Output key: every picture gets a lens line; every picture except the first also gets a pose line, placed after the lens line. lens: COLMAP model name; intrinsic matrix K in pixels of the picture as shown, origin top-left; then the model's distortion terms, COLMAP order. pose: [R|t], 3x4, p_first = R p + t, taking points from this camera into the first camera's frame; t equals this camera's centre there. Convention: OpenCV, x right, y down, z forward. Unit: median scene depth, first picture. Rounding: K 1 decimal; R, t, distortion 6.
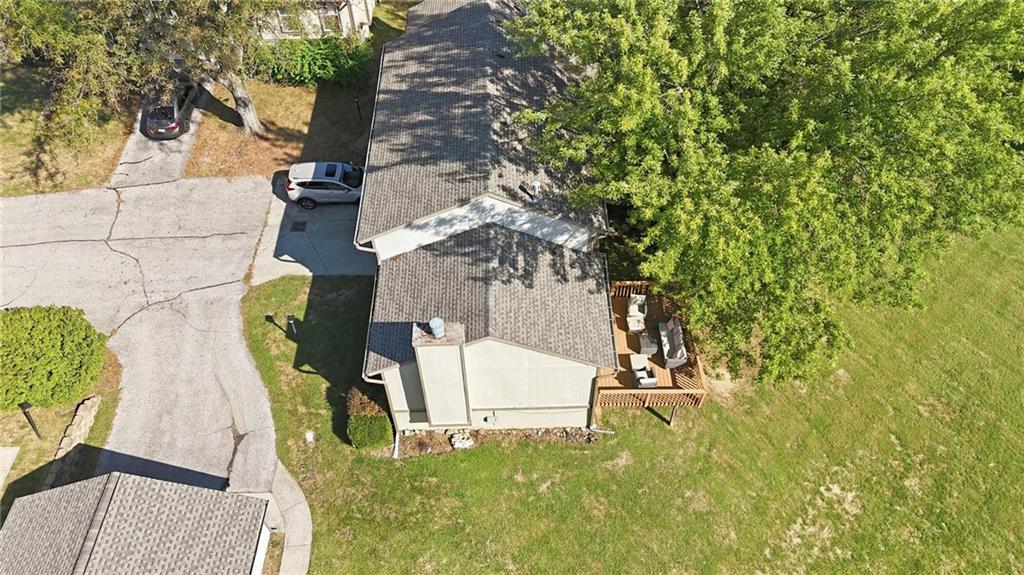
lens RADIAL K [[762.1, 0, 513.1], [0, 762.1, 283.0], [0, 0, 1]] dist [0.057052, -0.030195]
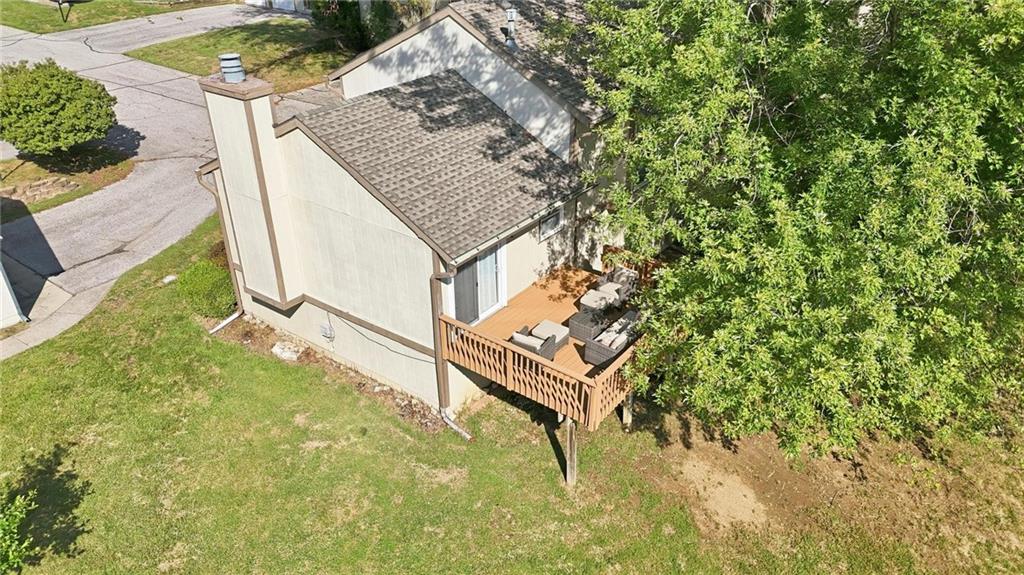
lens RADIAL K [[762.1, 0, 512.8], [0, 762.1, 290.6], [0, 0, 1]] dist [0.057052, -0.030195]
pose [[0.786882, 0.307314, -0.535139, 0.443770], [-0.475740, 0.854427, -0.208868, 0.211355], [0.393049, 0.418941, 0.818535, 0.507677]]
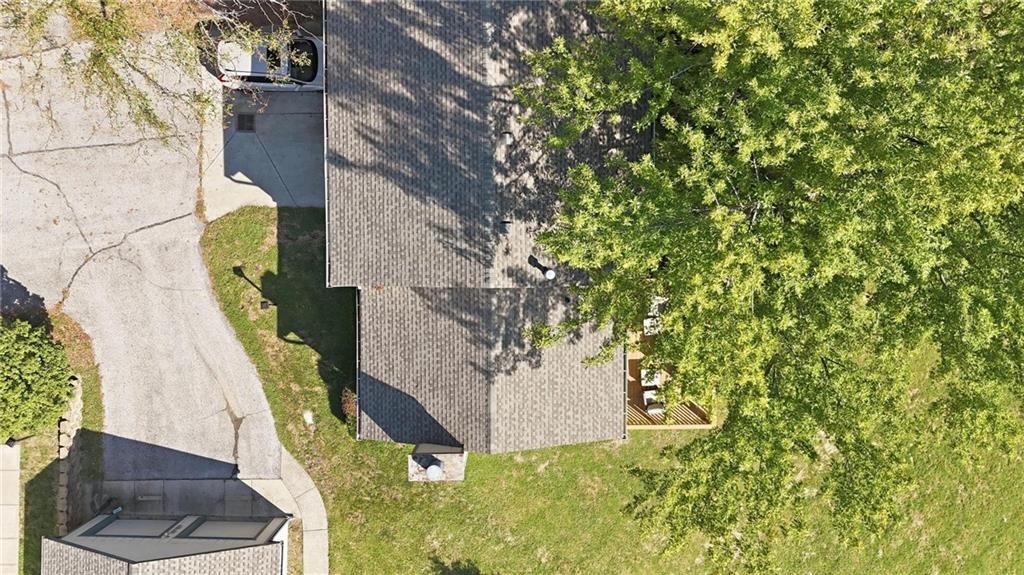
lens RADIAL K [[762.1, 0, 511.8], [0, 762.1, 282.9], [0, 0, 1]] dist [0.057052, -0.030195]
pose [[0.999767, 0.014557, 0.015923, -0.021063], [-0.021432, 0.754792, 0.655614, -0.597489], [-0.002475, -0.655803, 0.754928, 0.371652]]
